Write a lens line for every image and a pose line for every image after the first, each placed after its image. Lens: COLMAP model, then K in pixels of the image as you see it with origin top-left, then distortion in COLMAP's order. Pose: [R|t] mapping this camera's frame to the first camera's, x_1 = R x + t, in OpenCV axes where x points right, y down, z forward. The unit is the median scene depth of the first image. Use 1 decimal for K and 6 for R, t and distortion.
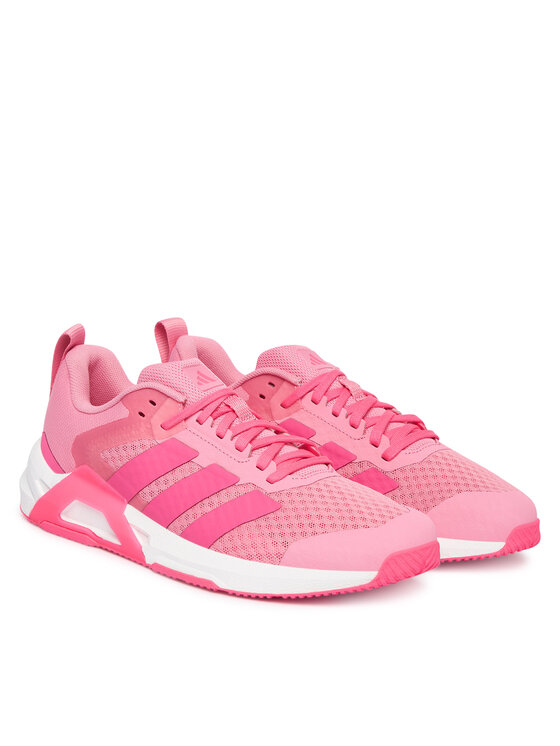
lens RADIAL K [[1782.7, 0, 280.0], [0, 1782.7, 373.0], [0, 0, 1]] dist [-0.507845, 0.099152]
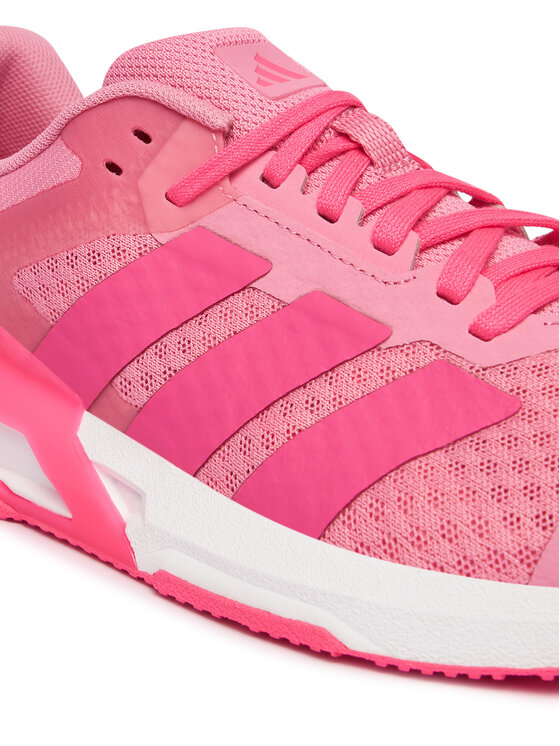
lens RADIAL K [[1110.2, 0, 280.0], [0, 1110.2, 373.0], [0, 0, 1]] dist [-0.006461, -0.011920]
pose [[0.999420, -0.033536, -0.005936, -0.043406], [0.033925, 0.995657, 0.086693, 0.047647], [0.003003, -0.086844, 0.996217, 0.772046]]
